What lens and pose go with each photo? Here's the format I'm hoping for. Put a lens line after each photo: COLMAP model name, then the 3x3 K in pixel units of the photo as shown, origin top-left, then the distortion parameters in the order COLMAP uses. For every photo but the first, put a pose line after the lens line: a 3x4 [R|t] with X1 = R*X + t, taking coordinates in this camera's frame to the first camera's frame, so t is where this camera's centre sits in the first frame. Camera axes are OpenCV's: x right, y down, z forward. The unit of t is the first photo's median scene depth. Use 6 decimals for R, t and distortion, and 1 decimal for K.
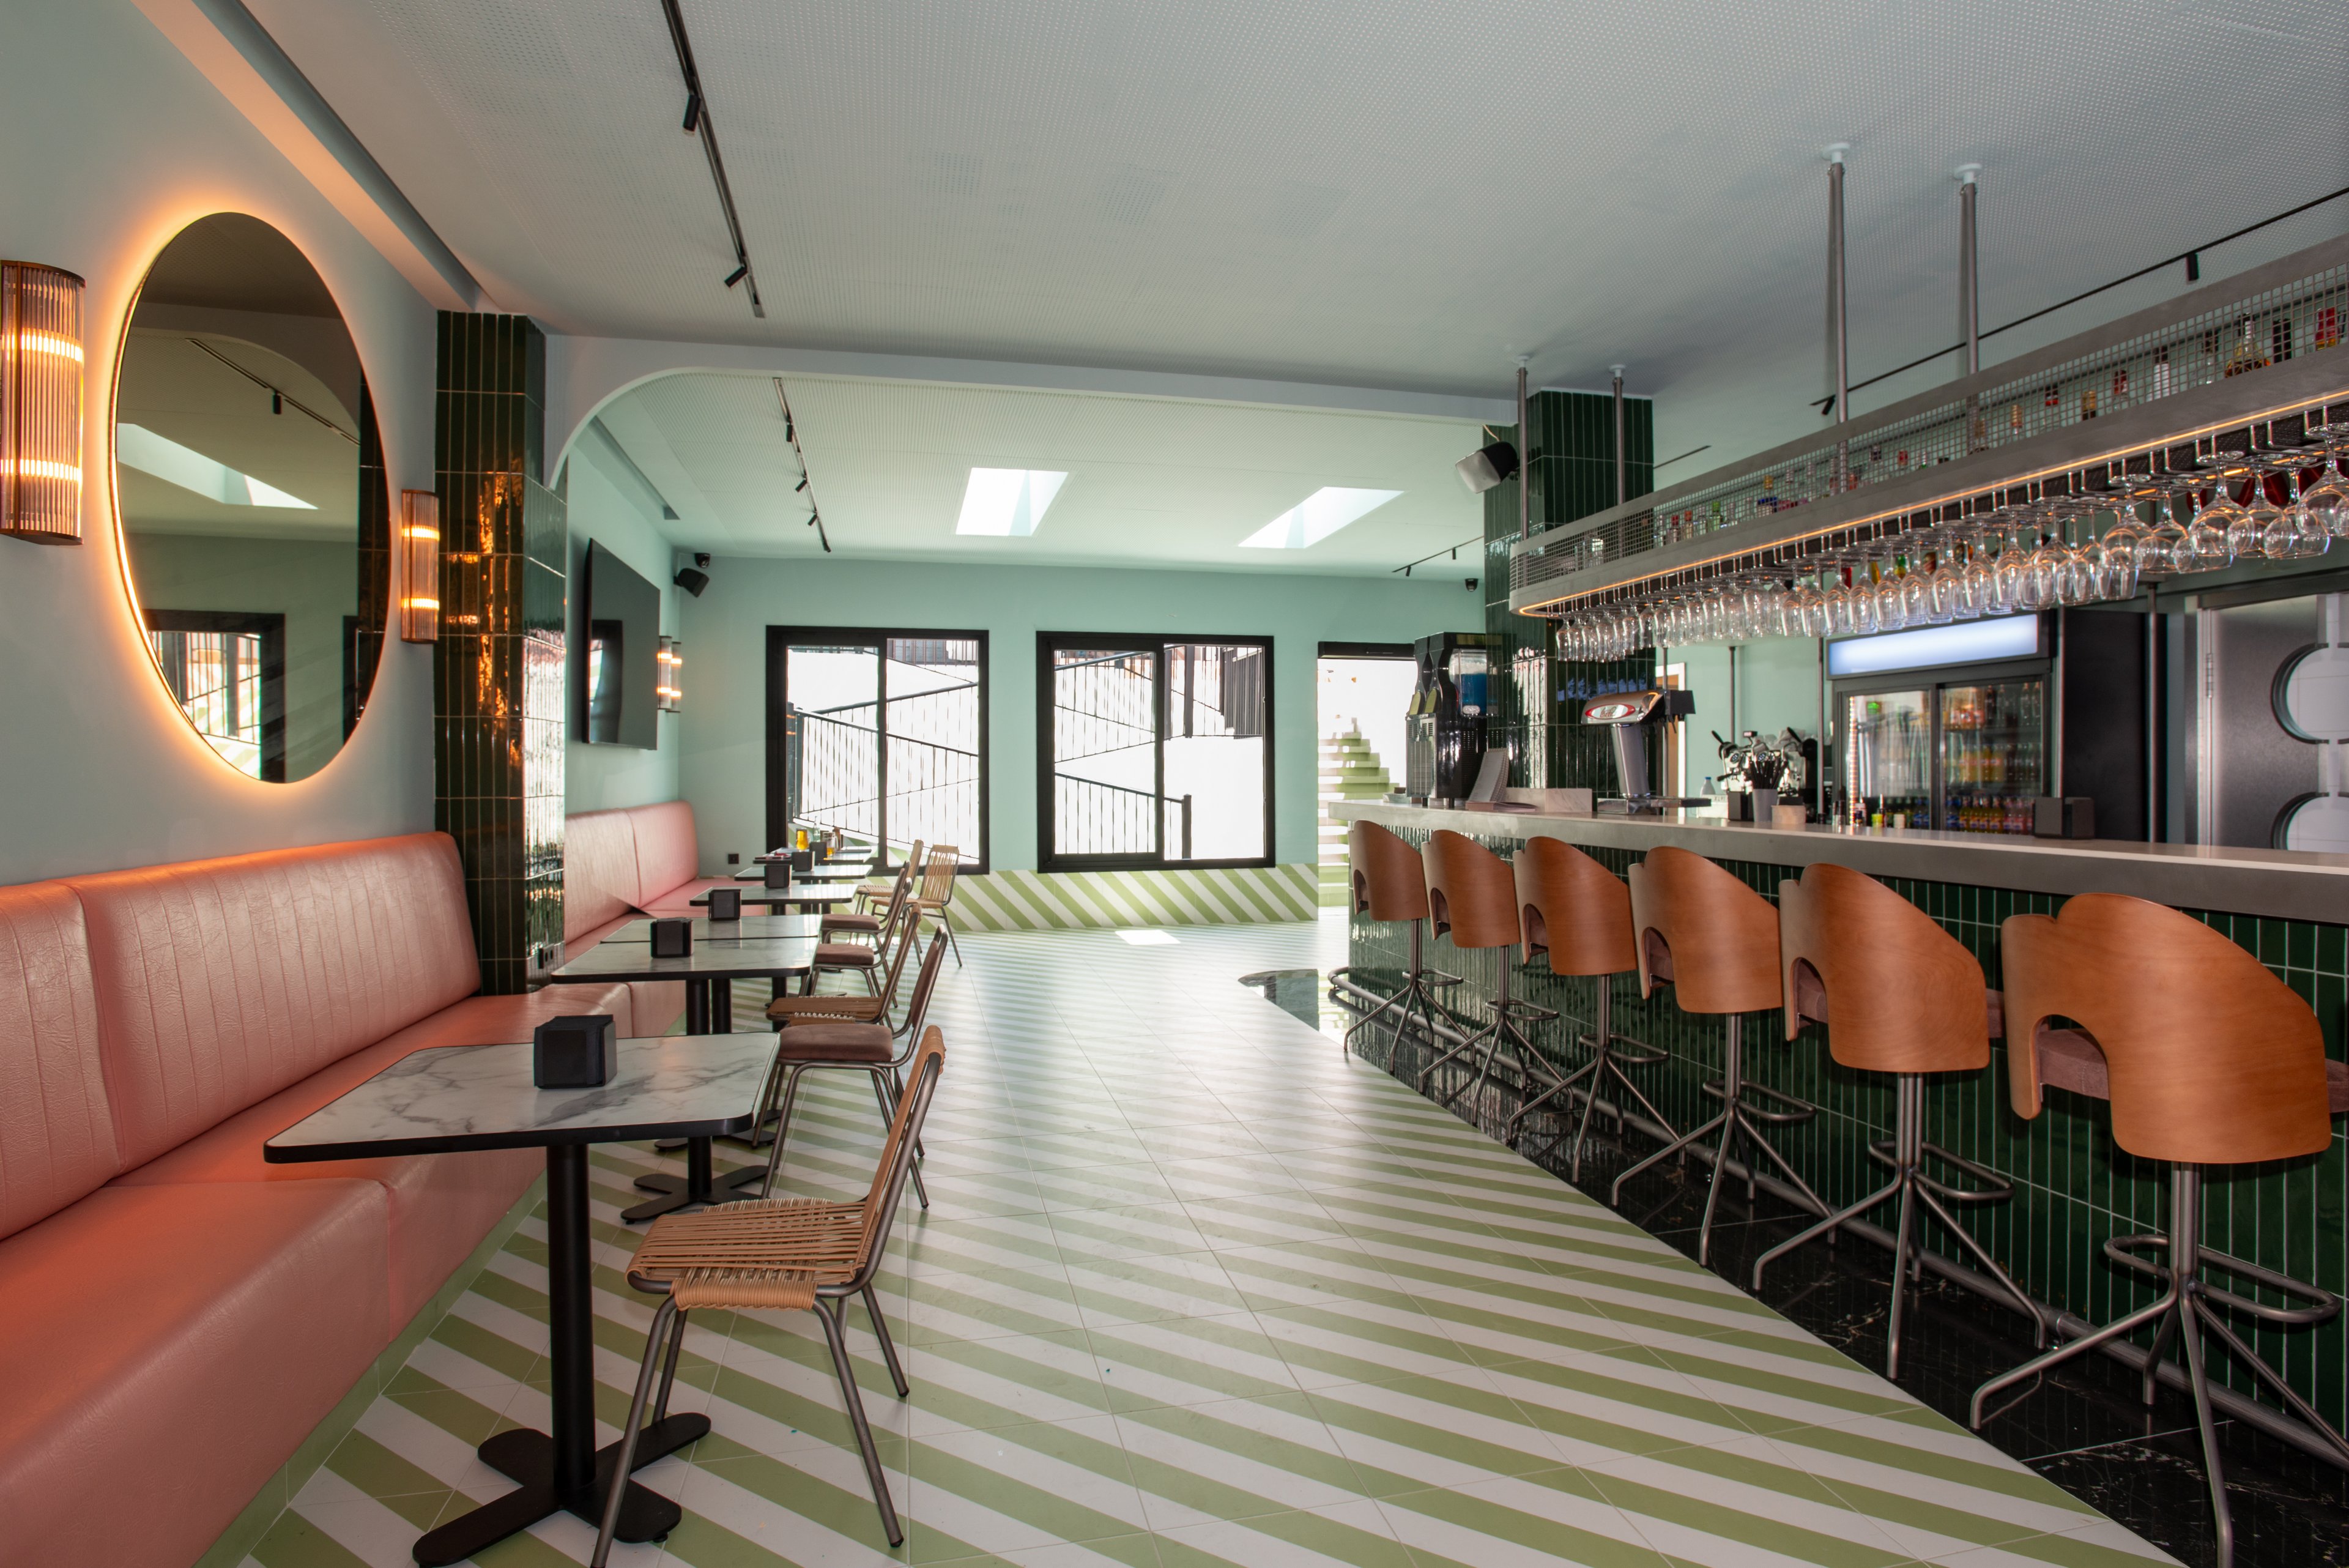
lens RADIAL K [[1246.6, 0, 1215.5], [0, 1246.6, 780.5], [0, 0, 1]] dist [-0.070656, 0.034153]
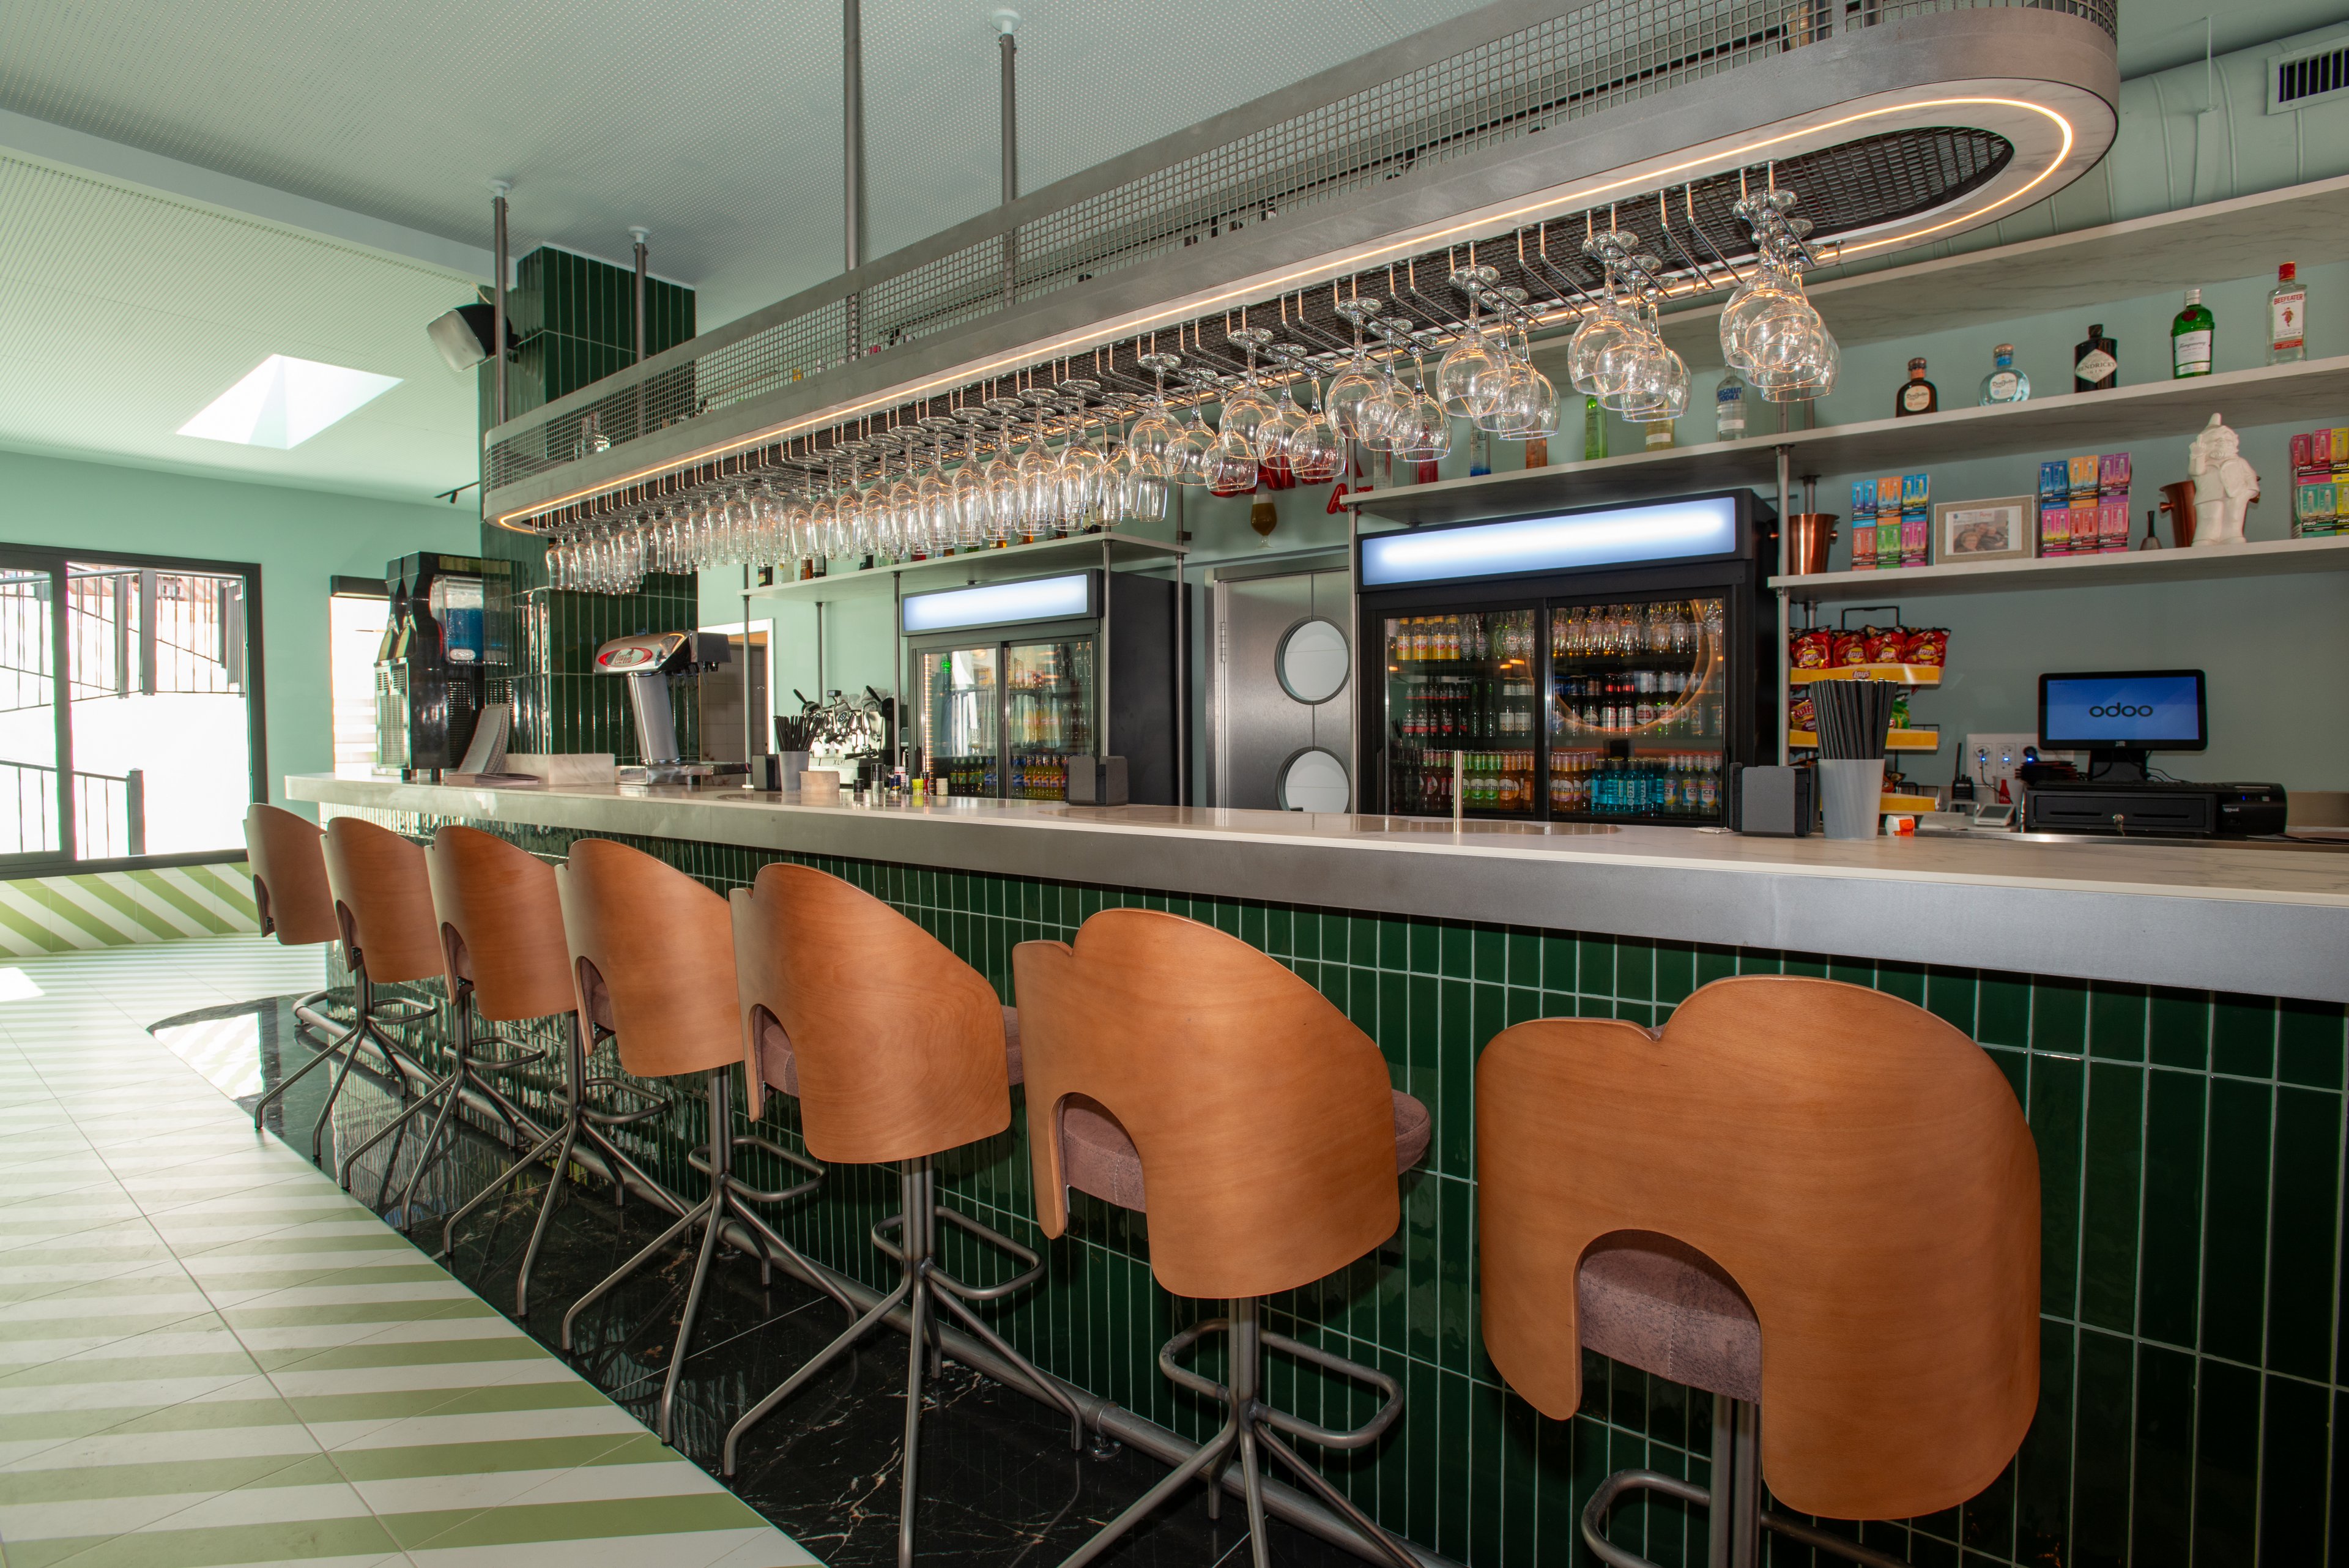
lens RADIAL K [[1168.7, 0, 1169.6], [0, 1168.7, 758.2], [0, 0, 1]] dist [-0.066071, 0.040934]
pose [[0.795321, -0.018600, 0.605903, 0.126759], [0.011142, 0.999809, 0.016066, 0.001437], [-0.606086, -0.006027, 0.795376, 0.166892]]
